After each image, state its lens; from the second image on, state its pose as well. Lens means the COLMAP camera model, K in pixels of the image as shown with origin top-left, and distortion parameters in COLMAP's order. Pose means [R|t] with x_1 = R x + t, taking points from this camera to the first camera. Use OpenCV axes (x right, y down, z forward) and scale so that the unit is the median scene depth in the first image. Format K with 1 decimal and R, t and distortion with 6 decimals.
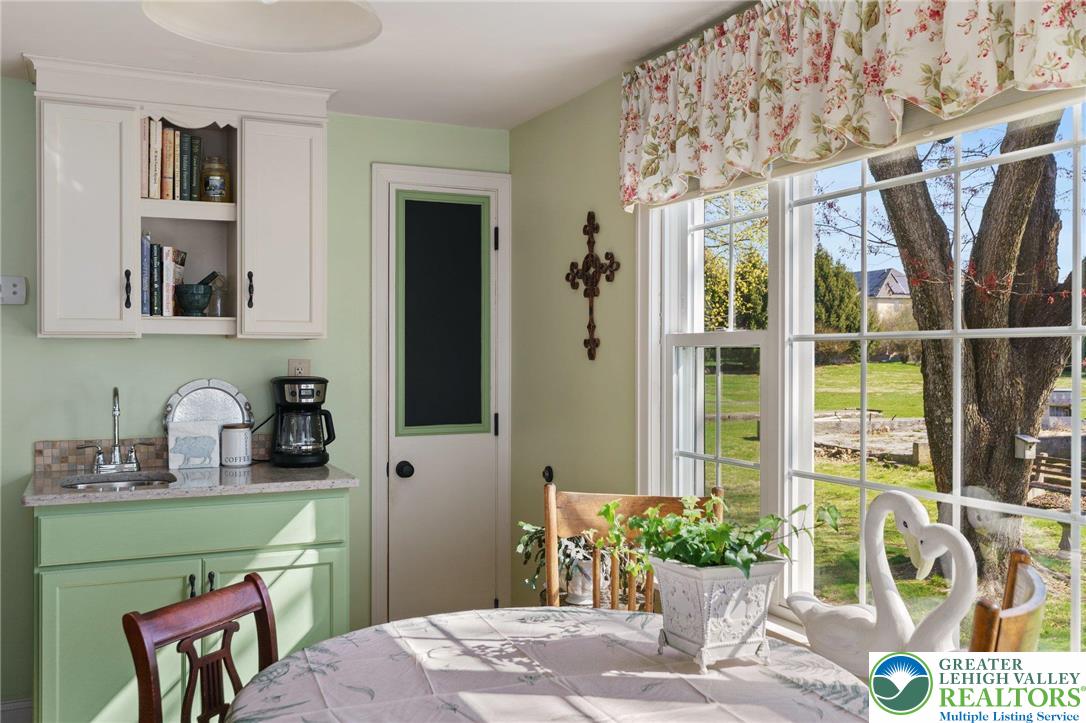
lens RADIAL K [[1006.7, 0, 540.9], [0, 1006.7, 351.1], [0, 0, 1]] dist [0.009913, 0.000000]
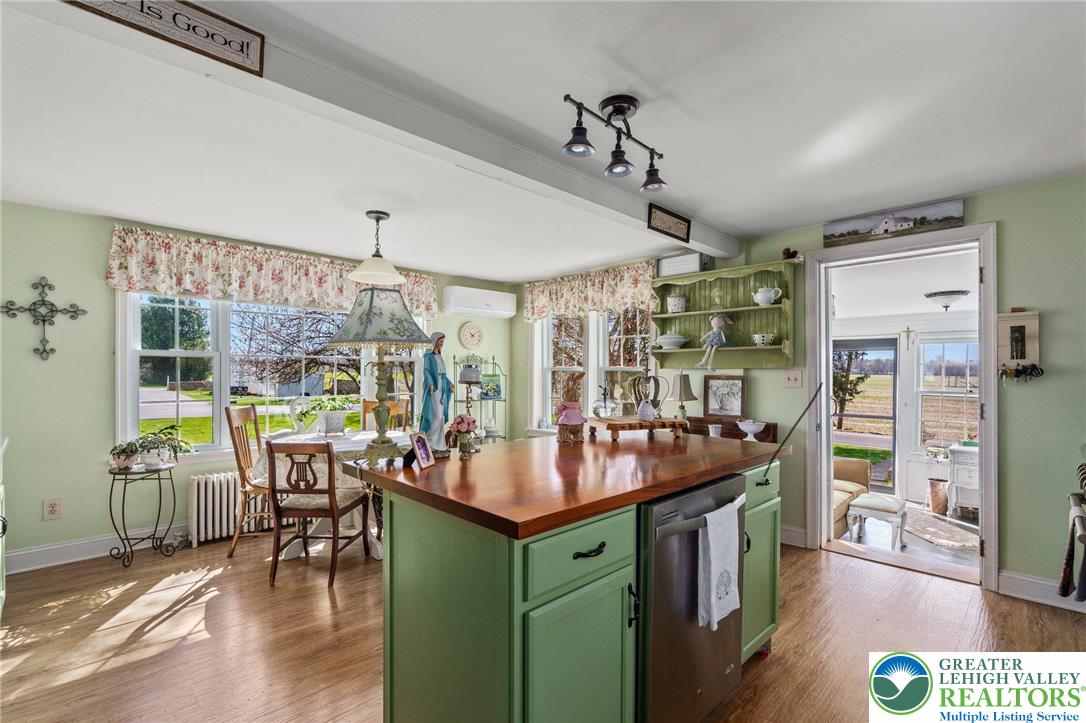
lens RADIAL K [[496.5, 0, 542.5], [0, 496.5, 371.5], [0, 0, 1]] dist [-0.005562, 0.002566]
pose [[-0.359402, -0.003236, 0.933177, -1.108226], [-0.009845, 0.999951, -0.000324, 0.020581], [-0.933131, -0.009304, -0.359417, 0.503587]]
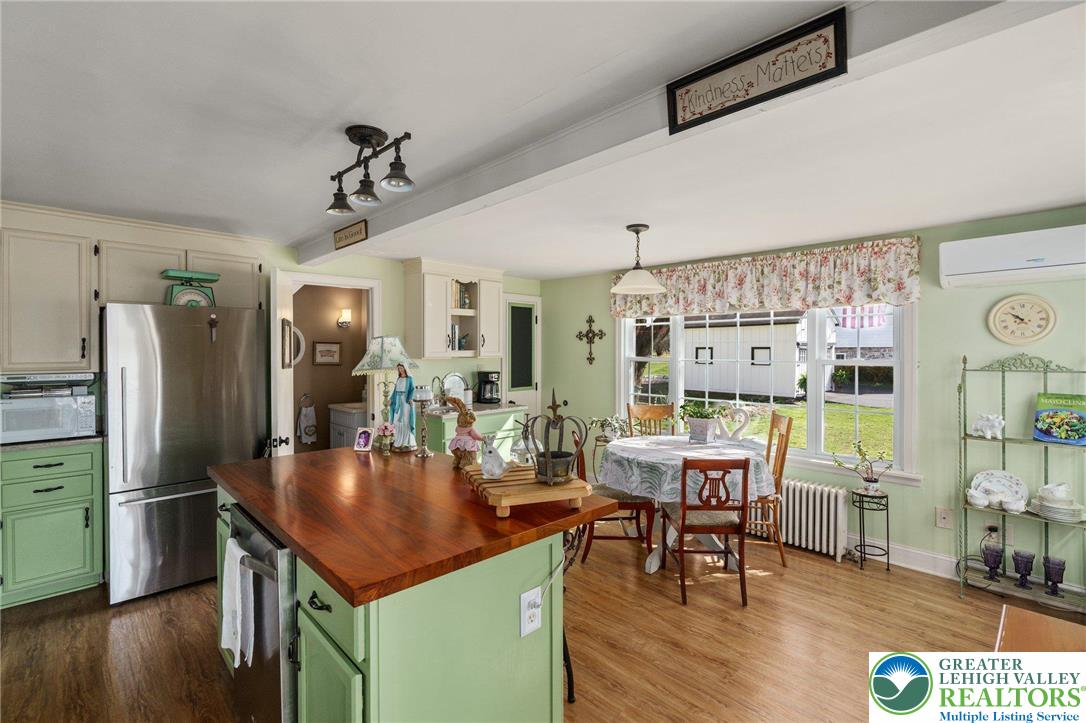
lens RADIAL K [[496.5, 0, 541.8], [0, 496.5, 350.8], [0, 0, 1]] dist [-0.005562, 0.002566]
pose [[0.938100, -0.000797, 0.346363, -0.621613], [-0.001521, 0.999978, 0.006418, -0.042722], [-0.346361, -0.006547, 0.938079, -0.362788]]
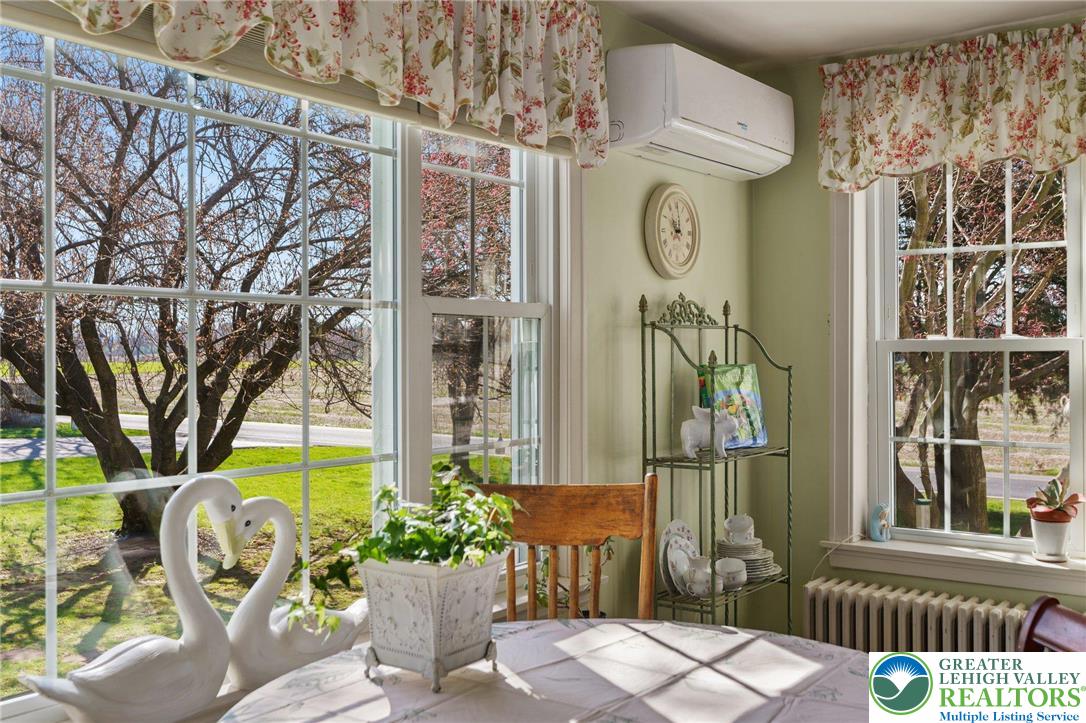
lens RADIAL K [[1073.5, 0, 543.9], [0, 1073.5, 357.7], [0, 0, 1]] dist [0.012830, 0.000000]
pose [[-0.496119, 0.000272, 0.868254, -0.353330], [0.000227, 1.000000, -0.000184, 0.024423], [-0.868254, 0.000105, -0.496119, 0.740914]]
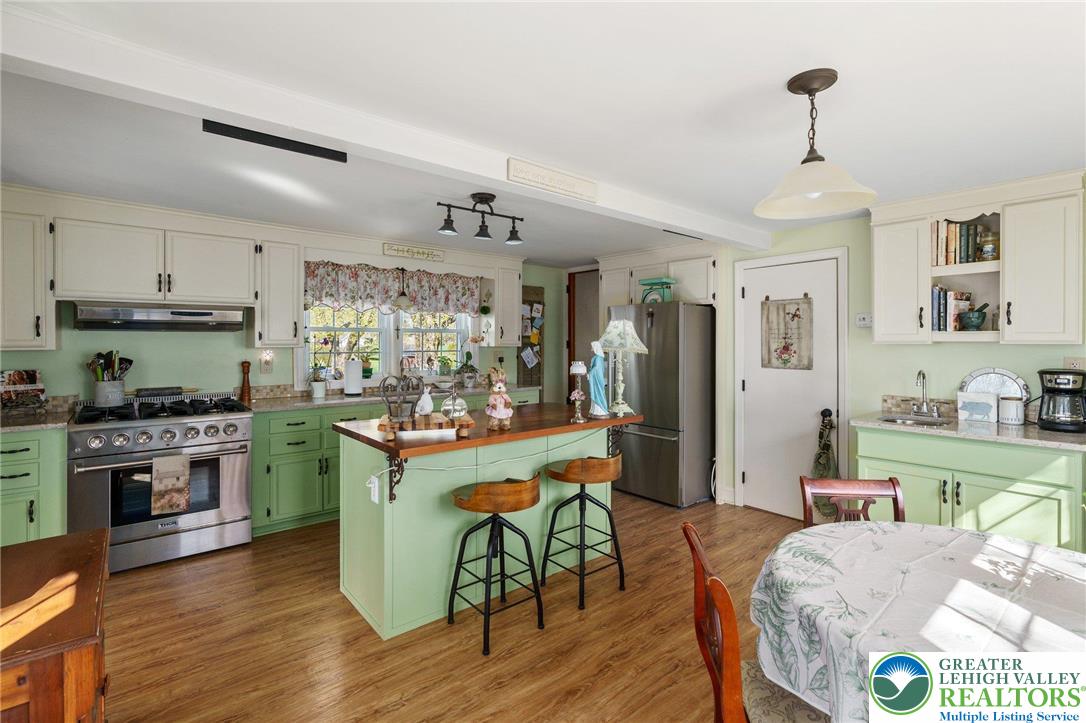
lens RADIAL K [[496.5, 0, 536.2], [0, 496.5, 343.9], [0, 0, 1]] dist [-0.005562, 0.002566]
pose [[0.272205, 0.006132, -0.962220, 0.260938], [0.005329, 0.999955, 0.007880, -0.023687], [0.962224, -0.007272, 0.272160, 0.073639]]
